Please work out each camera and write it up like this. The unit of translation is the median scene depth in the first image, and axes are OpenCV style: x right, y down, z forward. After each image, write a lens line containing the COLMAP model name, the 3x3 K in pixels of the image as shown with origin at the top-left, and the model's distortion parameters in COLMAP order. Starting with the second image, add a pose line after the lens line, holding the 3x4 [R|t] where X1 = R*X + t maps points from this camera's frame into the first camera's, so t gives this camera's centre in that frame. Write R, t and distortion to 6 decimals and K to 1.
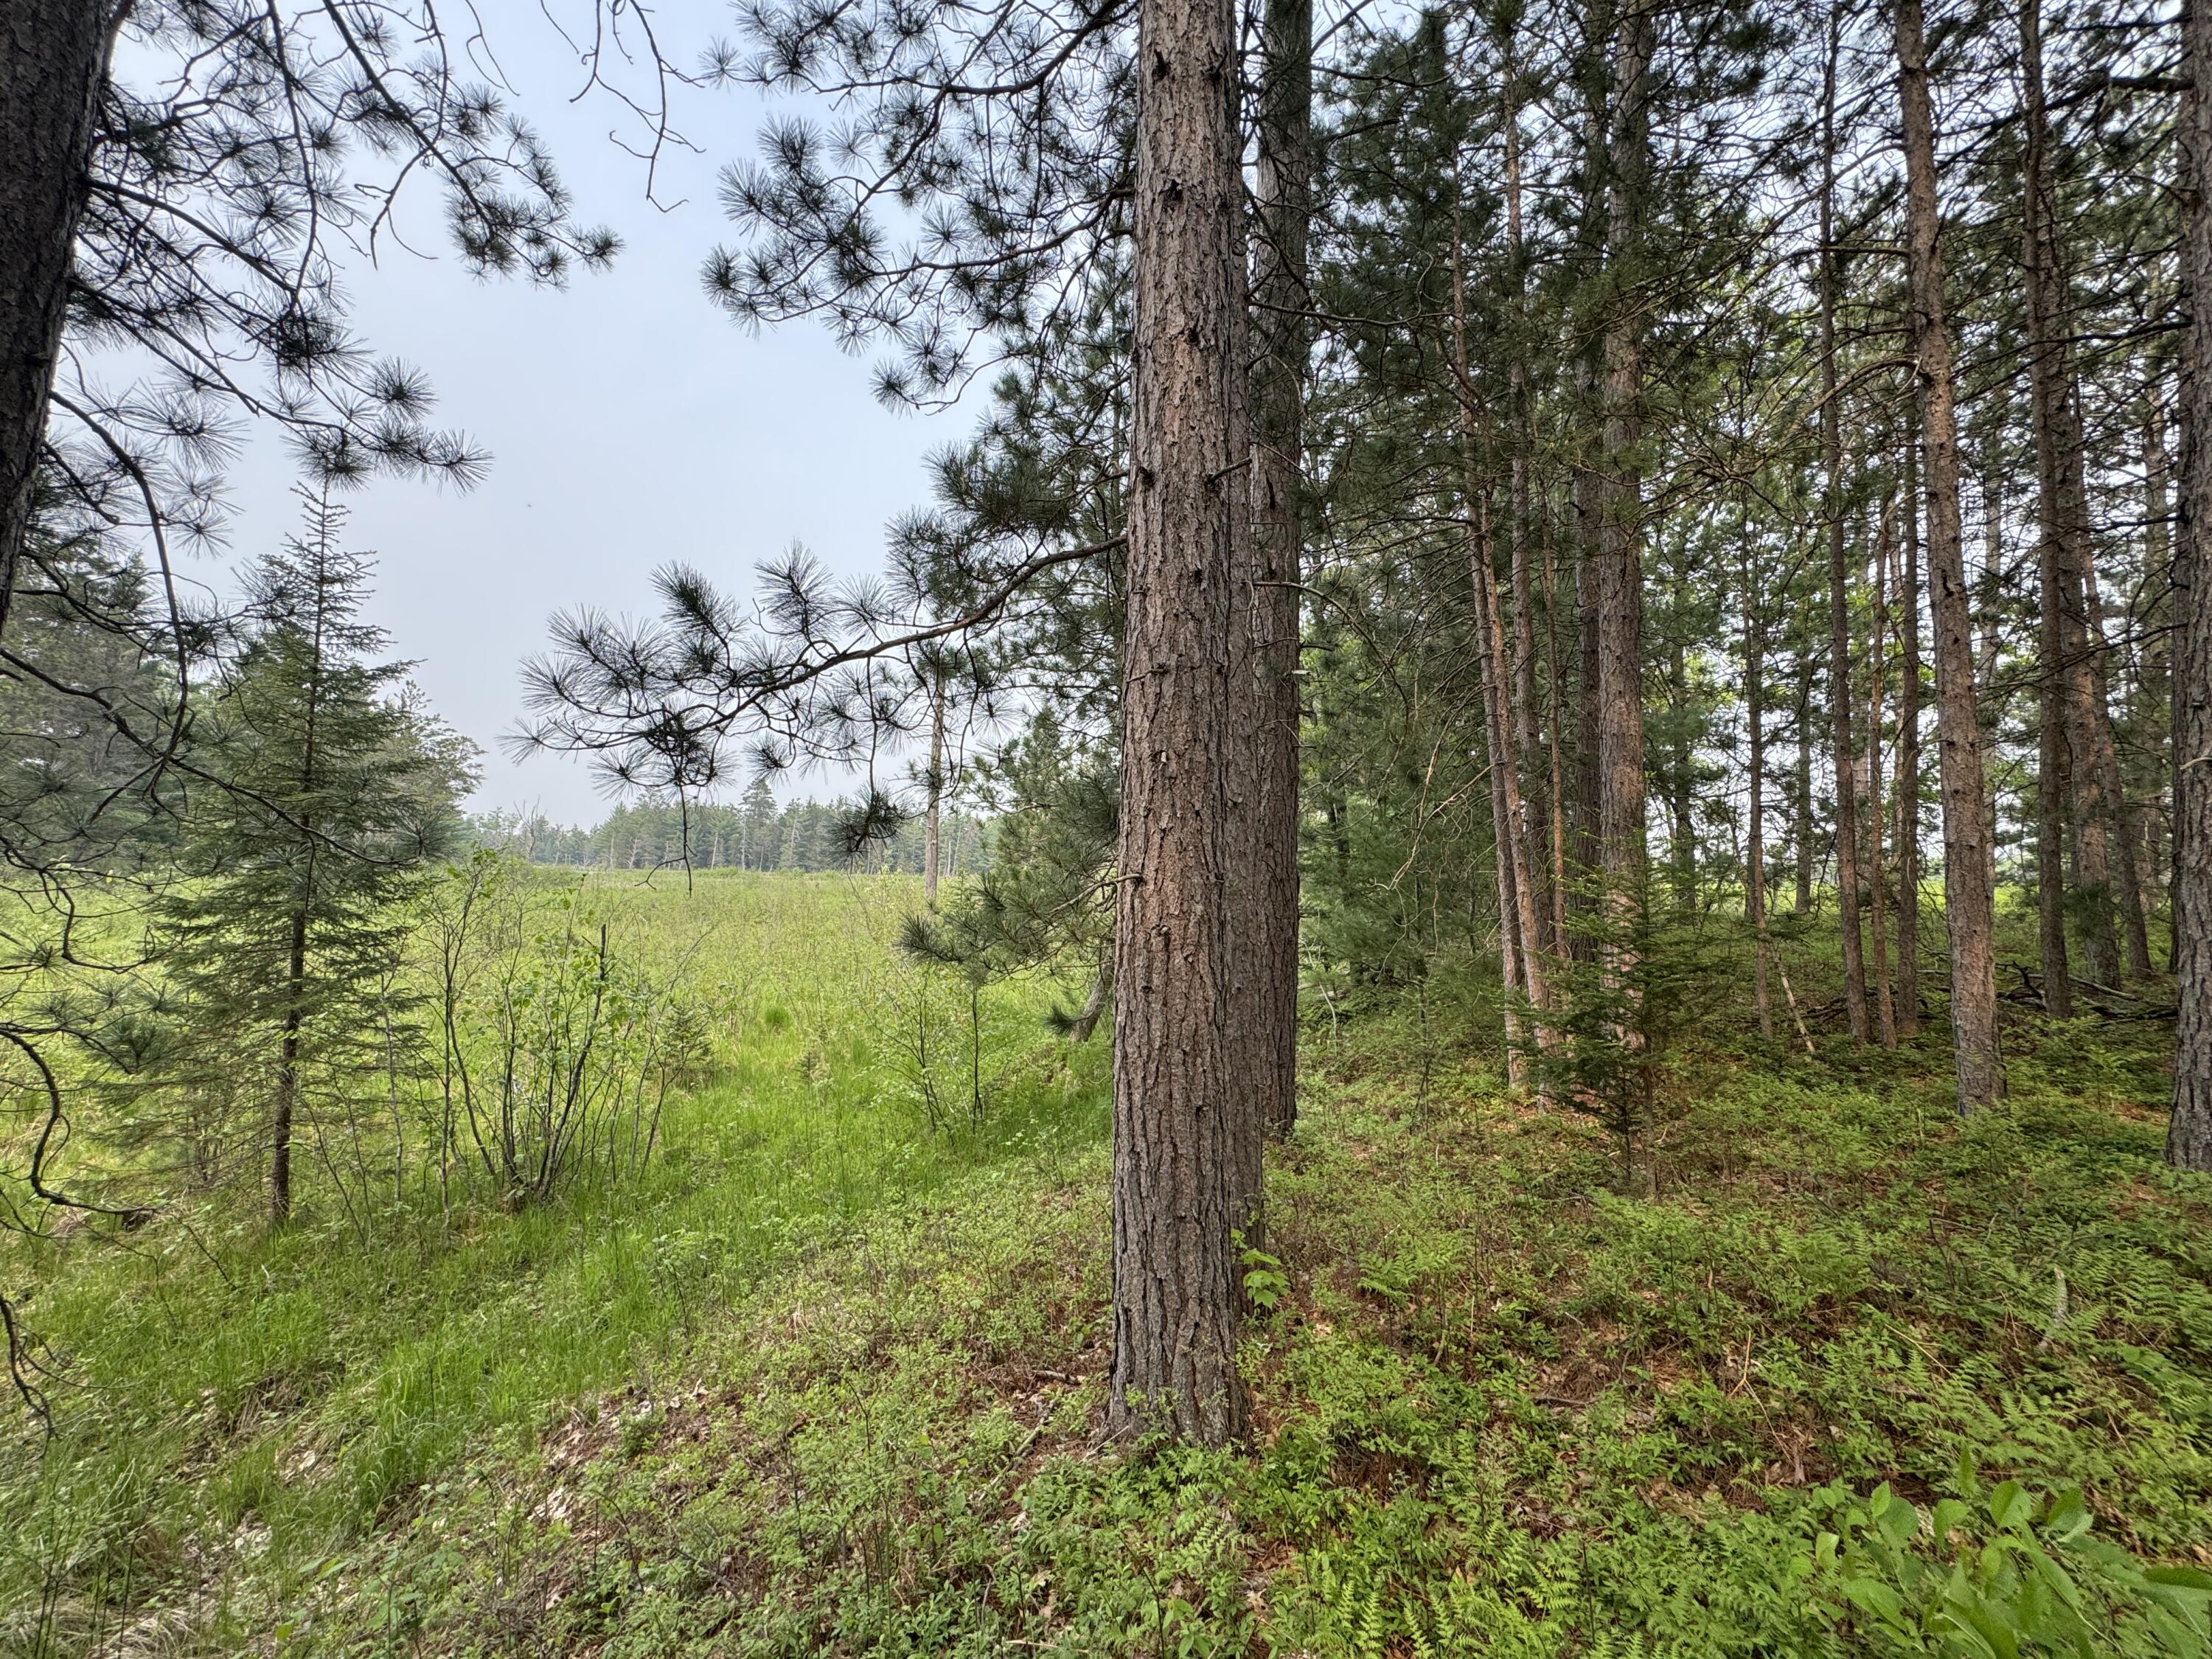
lens RADIAL K [[887.2, 0, 1112.6], [0, 887.2, 832.5], [0, 0, 1]] dist [-0.000533, 0.000000]
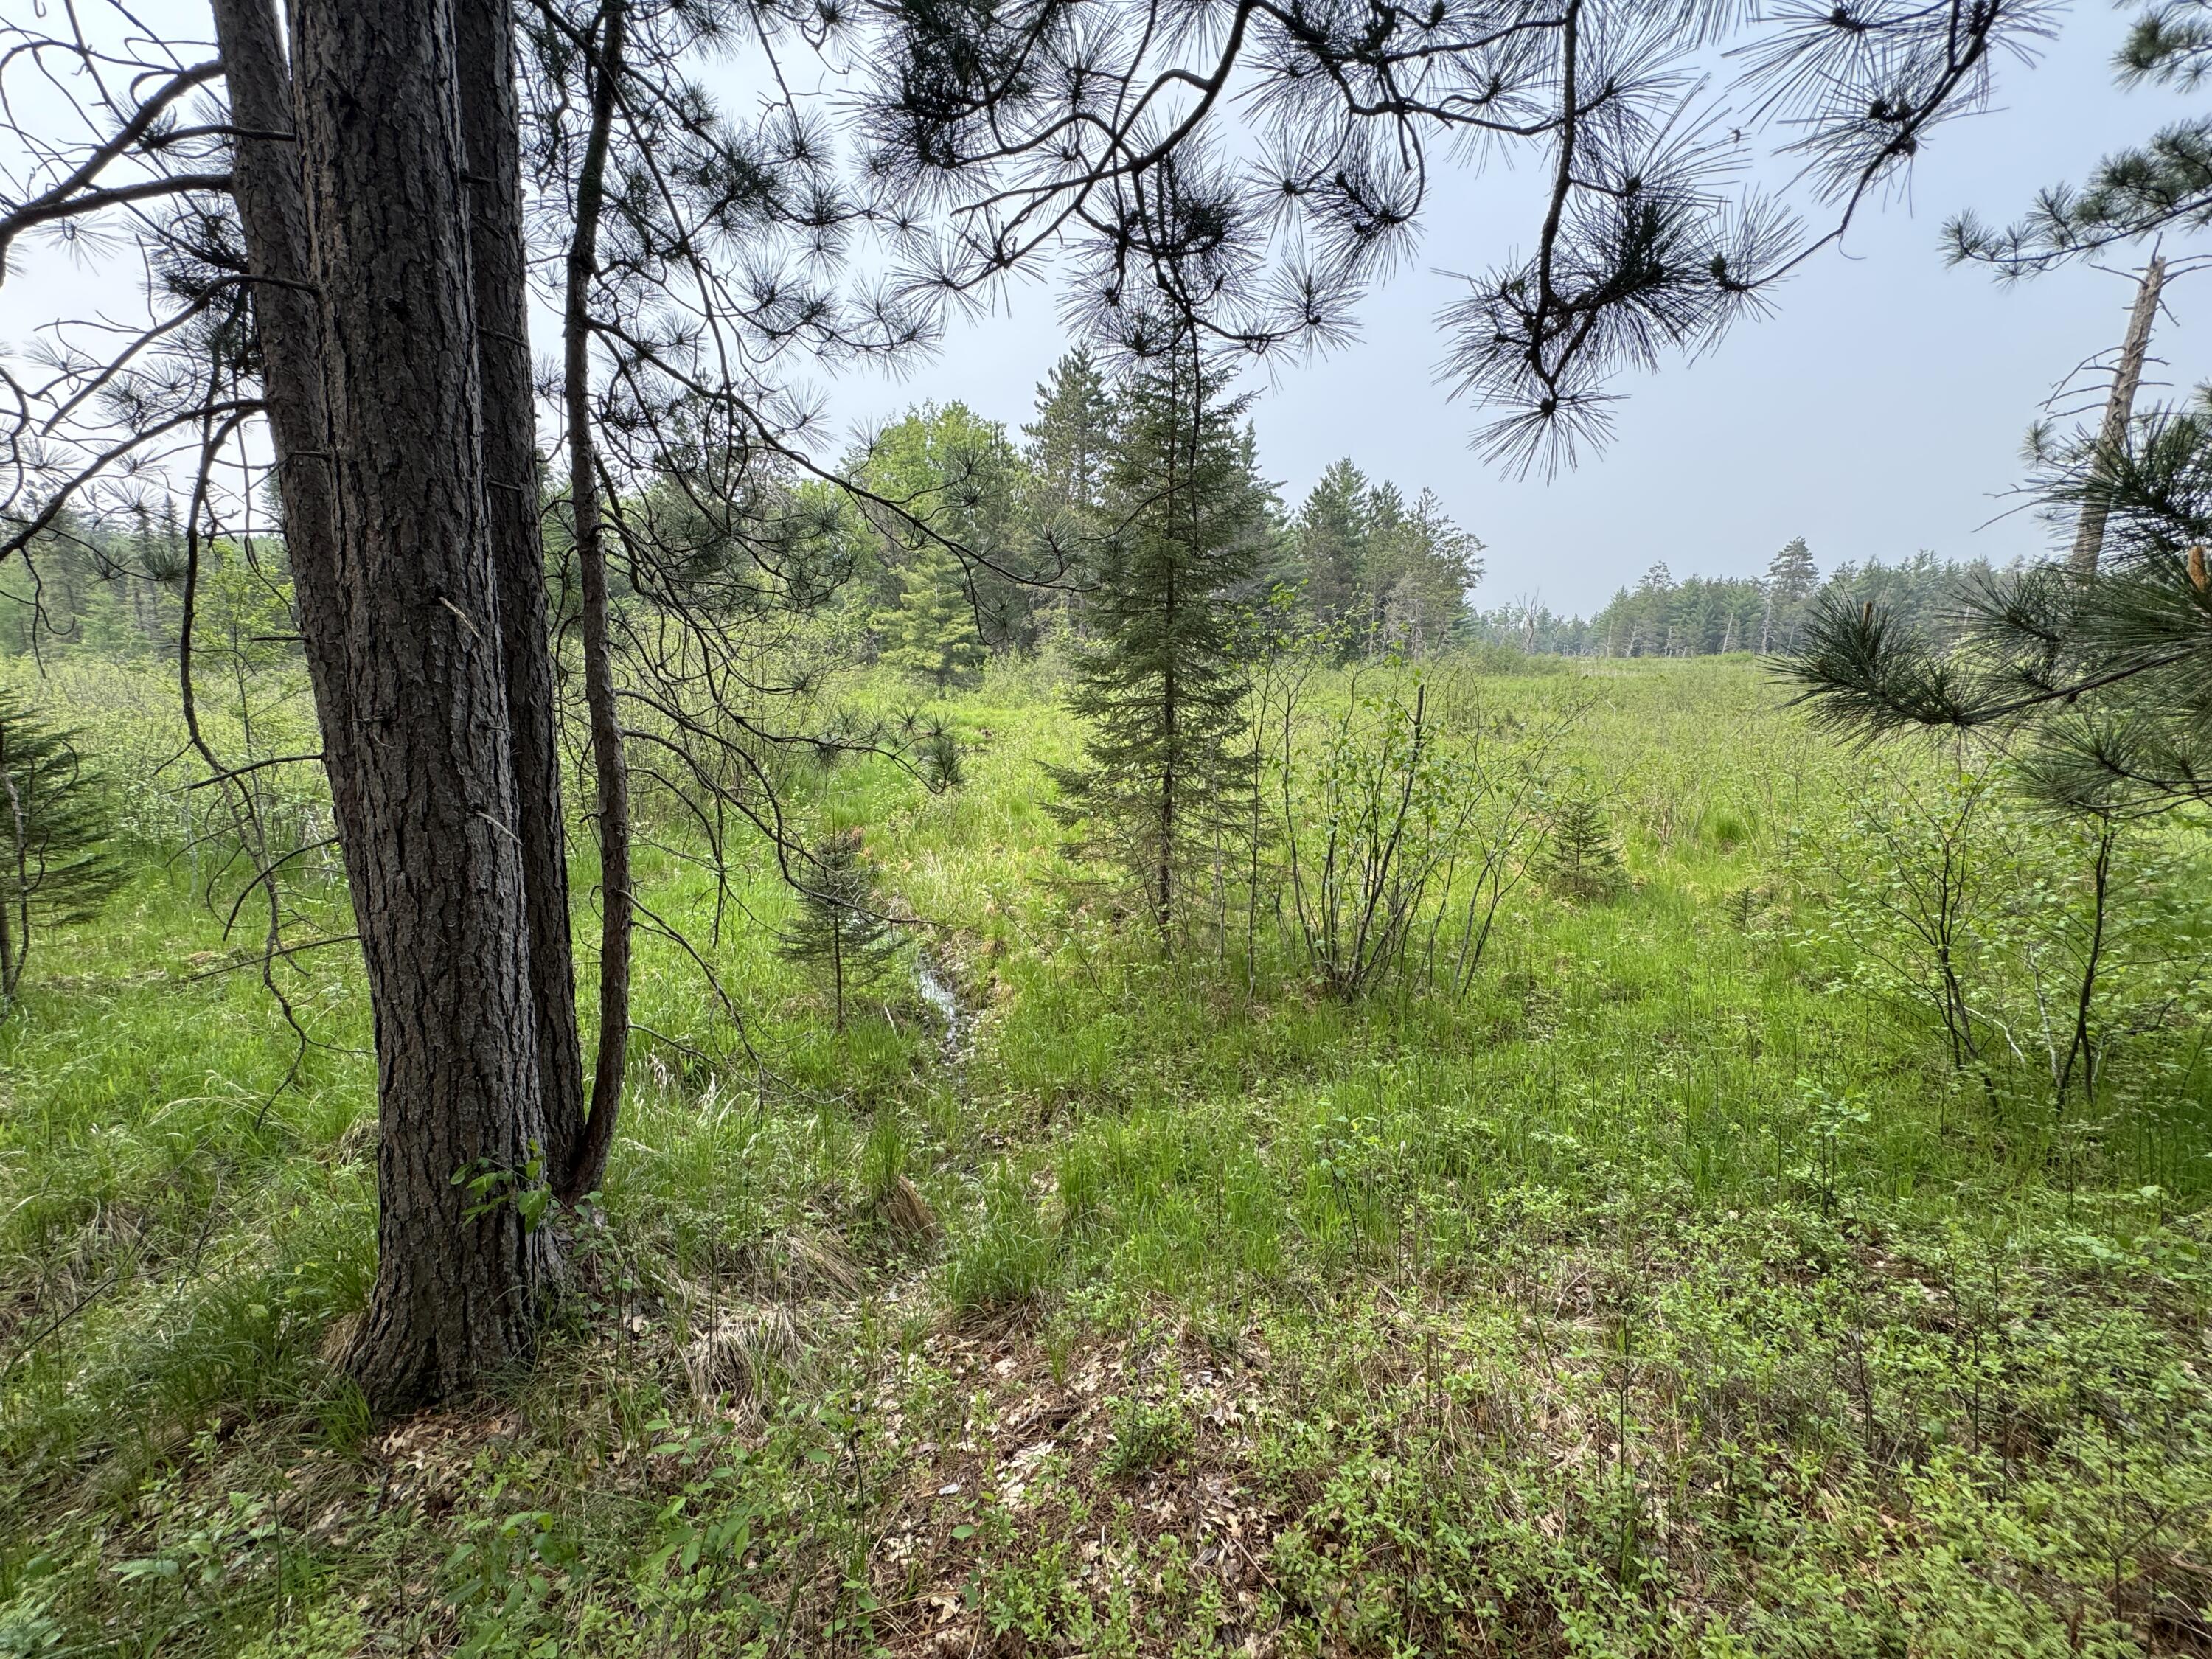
lens RADIAL K [[887.2, 0, 1112.6], [0, 887.2, 832.5], [0, 0, 1]] dist [-0.000533, 0.000000]
pose [[0.519088, 0.137477, -0.843592, -0.016484], [0.060122, 0.978662, 0.196484, 0.029609], [0.852604, -0.152711, 0.499746, 0.172611]]
